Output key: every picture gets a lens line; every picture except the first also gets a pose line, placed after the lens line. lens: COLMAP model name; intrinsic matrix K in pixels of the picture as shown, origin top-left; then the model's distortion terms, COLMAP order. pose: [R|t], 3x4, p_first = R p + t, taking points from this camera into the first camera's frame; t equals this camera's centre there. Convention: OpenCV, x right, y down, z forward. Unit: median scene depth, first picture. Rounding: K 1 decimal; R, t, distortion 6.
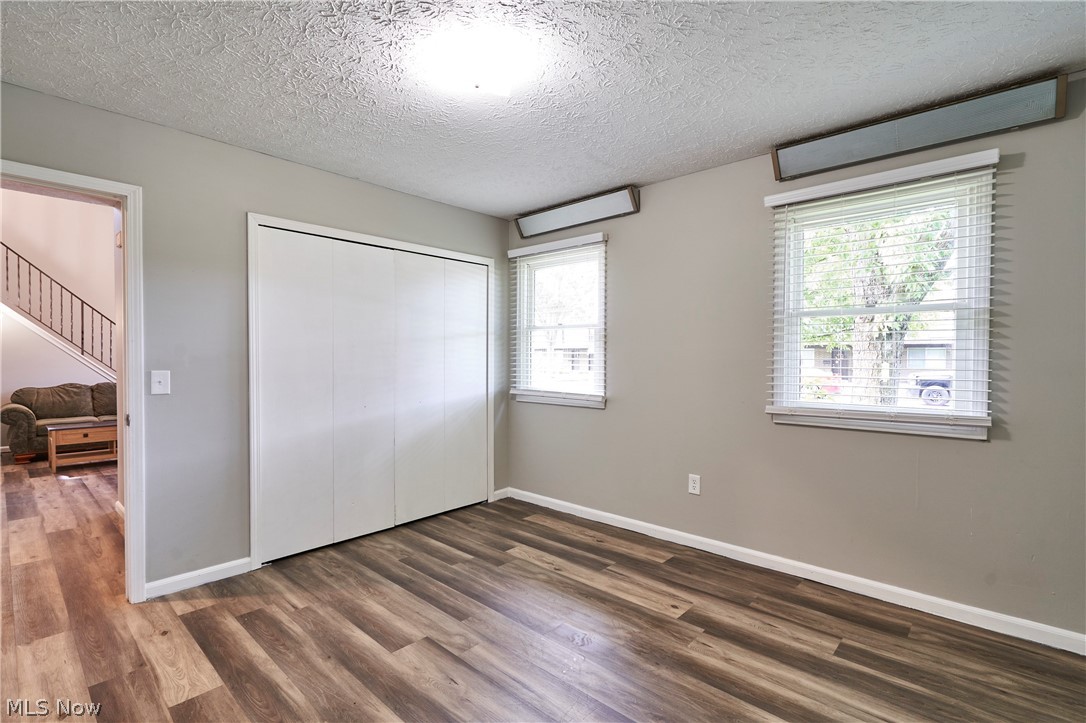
lens RADIAL K [[502.7, 0, 543.8], [0, 502.7, 366.0], [0, 0, 1]] dist [0.000025, 0.000399]
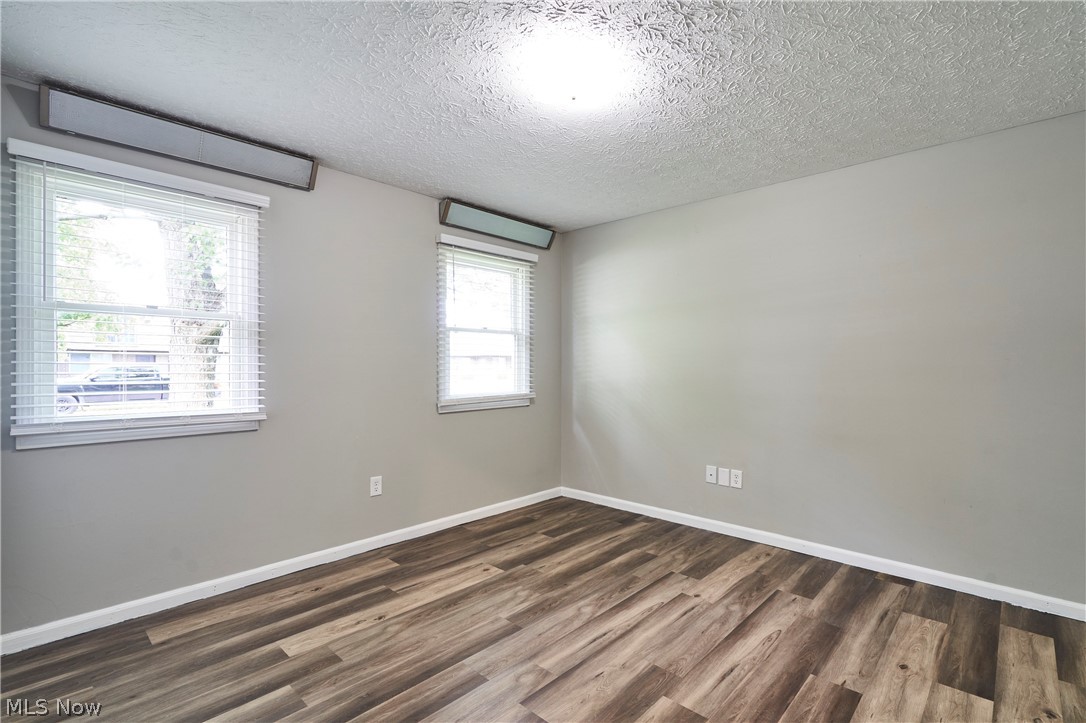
lens RADIAL K [[502.7, 0, 543.8], [0, 502.7, 366.0], [0, 0, 1]] dist [0.000025, 0.000399]
pose [[0.014539, -0.007580, 0.999866, -0.810731], [0.015977, 0.999845, 0.007348, -0.011141], [-0.999767, 0.015868, 0.014657, 0.730143]]
